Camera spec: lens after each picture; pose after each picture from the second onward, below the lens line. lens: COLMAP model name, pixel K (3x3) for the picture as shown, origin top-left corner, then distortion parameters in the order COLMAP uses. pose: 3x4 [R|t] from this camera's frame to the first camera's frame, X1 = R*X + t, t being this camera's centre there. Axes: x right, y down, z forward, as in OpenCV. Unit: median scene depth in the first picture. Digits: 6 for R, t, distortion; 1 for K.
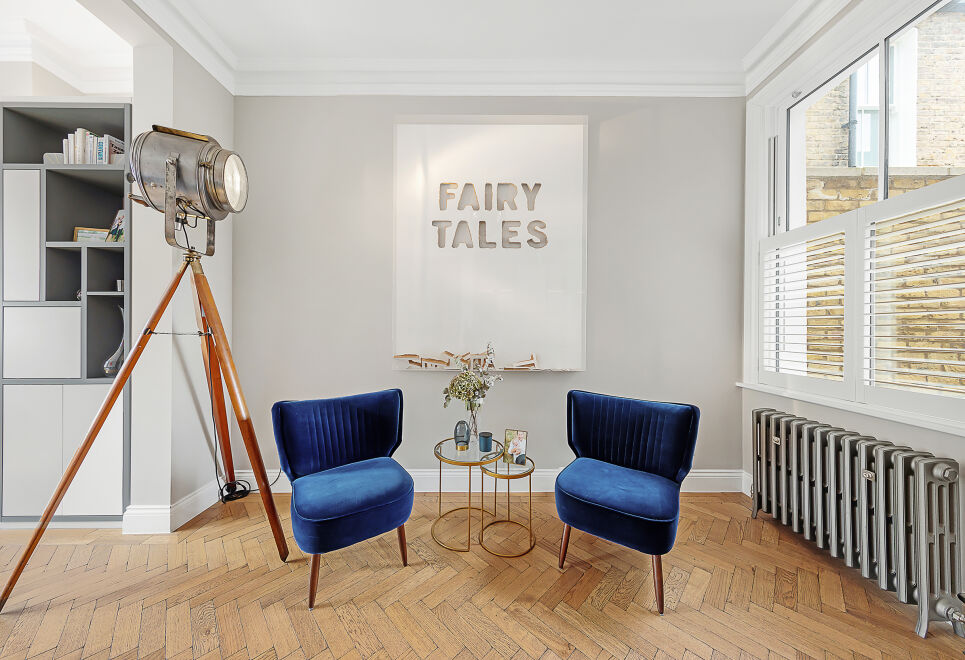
lens RADIAL K [[317.7, 0, 481.1], [0, 317.7, 330.7], [0, 0, 1]] dist [0.001725, -0.000057]
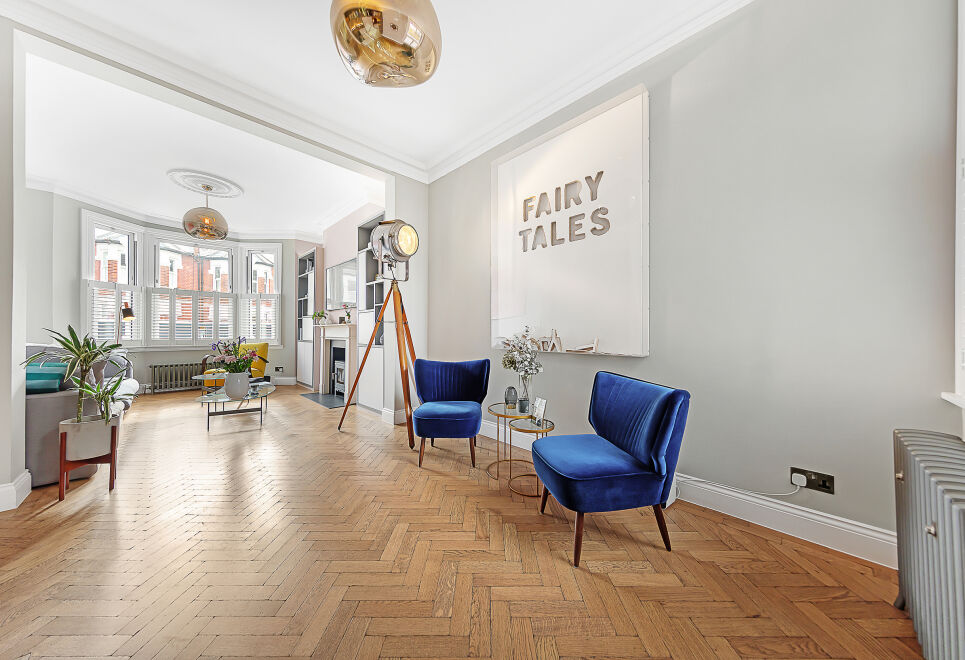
lens RADIAL K [[317.7, 0, 481.1], [0, 317.7, 330.7], [0, 0, 1]] dist [0.001725, -0.000057]
pose [[0.702756, -0.005567, -0.711409, 0.643727], [0.000102, 0.999970, -0.007724, 0.057536], [0.711431, 0.005355, 0.702735, 0.007110]]
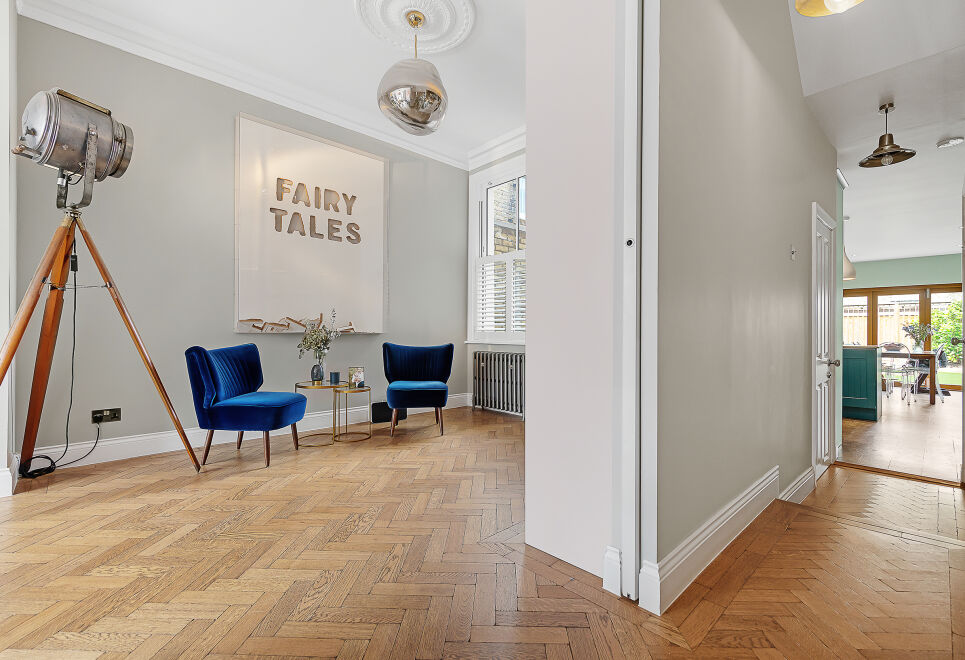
lens RADIAL K [[418.4, 0, 482.5], [0, 418.4, 330.0], [0, 0, 1]] dist [0.001946, -0.000061]
pose [[0.729775, 0.003805, 0.683677, -0.647703], [-0.001179, 0.999990, -0.004308, 0.116655], [-0.683686, 0.002338, 0.729772, -0.684214]]
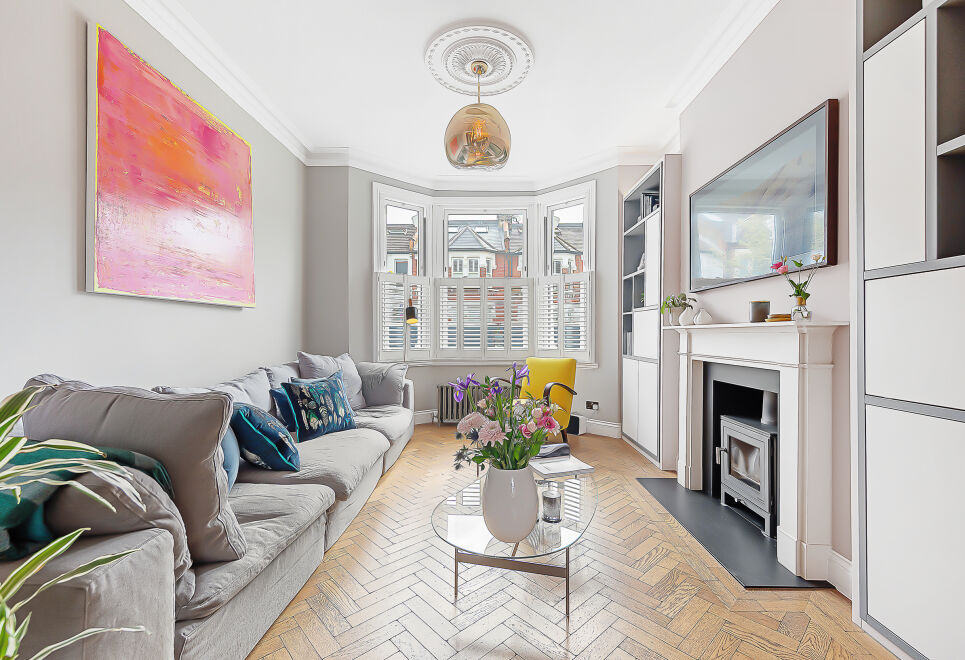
lens RADIAL K [[404.3, 0, 491.7], [0, 404.3, 331.4], [0, 0, 1]] dist [0.000155, -0.000188]
pose [[-0.005529, -0.007502, -0.999957, -0.573553], [-0.001481, 0.999971, -0.007494, 0.024693], [0.999984, 0.001439, -0.005540, 0.221537]]
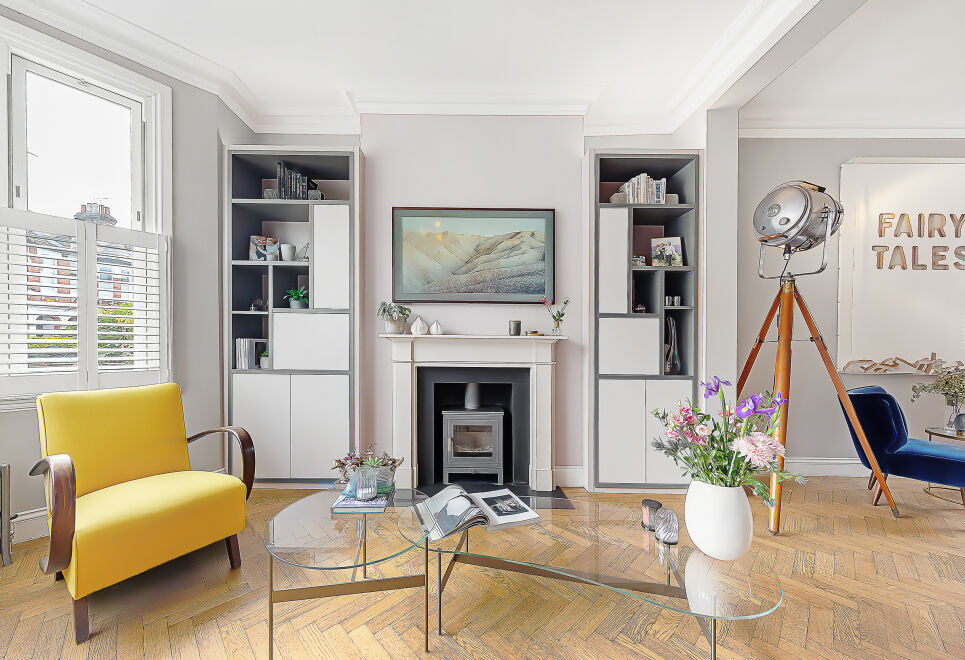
lens RADIAL K [[359.8, 0, 474.3], [0, 359.8, 341.8], [0, 0, 1]] dist [0.002497, -0.000246]
pose [[0.999917, 0.009304, -0.008870, -1.617564], [-0.009248, 0.999938, 0.006241, 0.011134], [0.008927, -0.006159, 0.999941, -0.344801]]
